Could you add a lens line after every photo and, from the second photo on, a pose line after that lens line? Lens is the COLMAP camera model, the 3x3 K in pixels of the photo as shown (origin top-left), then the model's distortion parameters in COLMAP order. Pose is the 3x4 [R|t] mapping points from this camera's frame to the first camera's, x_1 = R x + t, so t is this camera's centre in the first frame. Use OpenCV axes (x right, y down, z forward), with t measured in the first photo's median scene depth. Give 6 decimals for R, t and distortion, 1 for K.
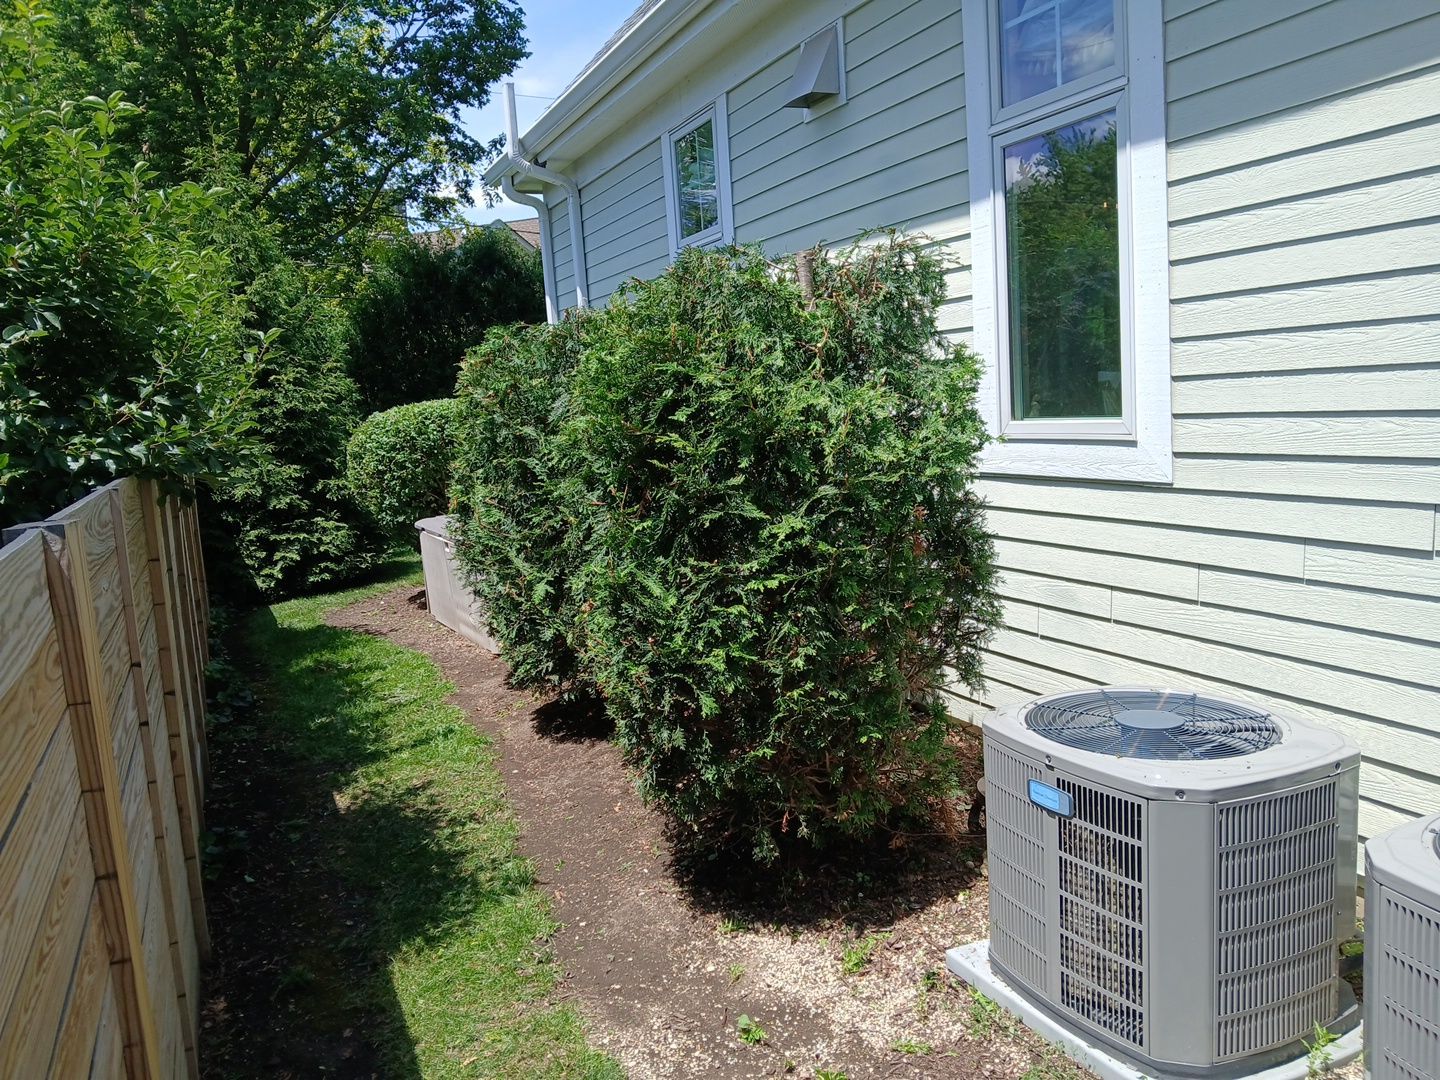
lens RADIAL K [[1125.8, 0, 696.8], [0, 1125.8, 543.9], [0, 0, 1]] dist [0.092592, -0.261863]
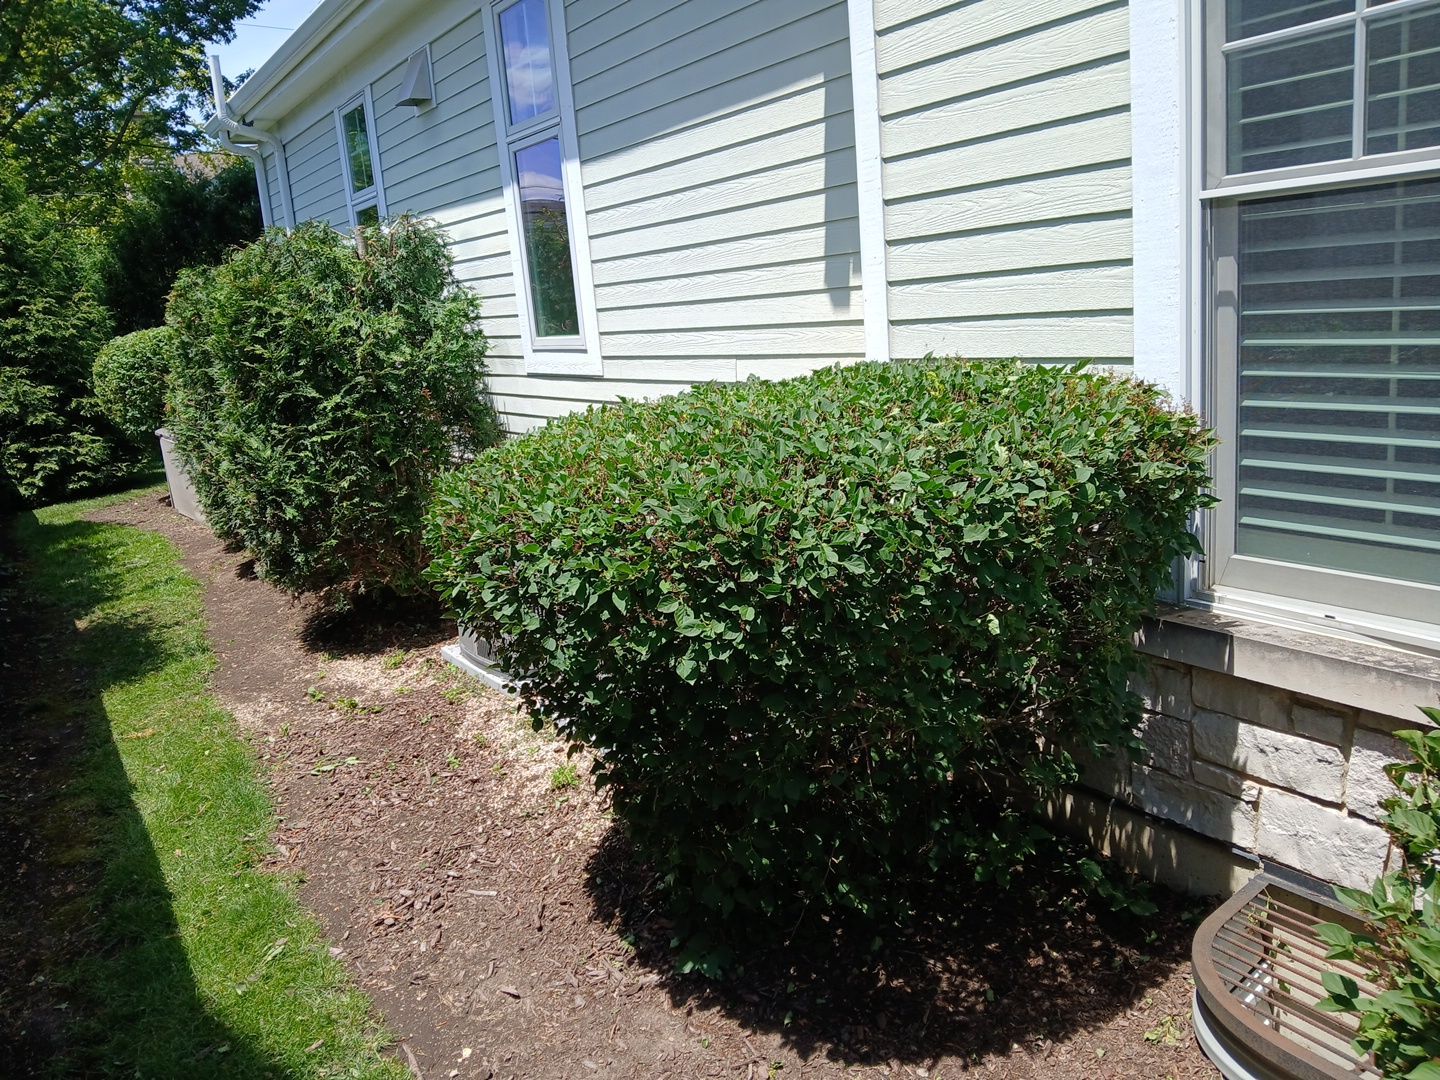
lens RADIAL K [[1099.0, 0, 699.1], [0, 1099.0, 551.8], [0, 0, 1]] dist [0.031938, -0.080660]
pose [[0.985254, -0.040819, 0.166156, 0.115375], [0.027706, 0.996371, 0.080486, 0.030660], [-0.168838, -0.074696, 0.982809, -0.238720]]
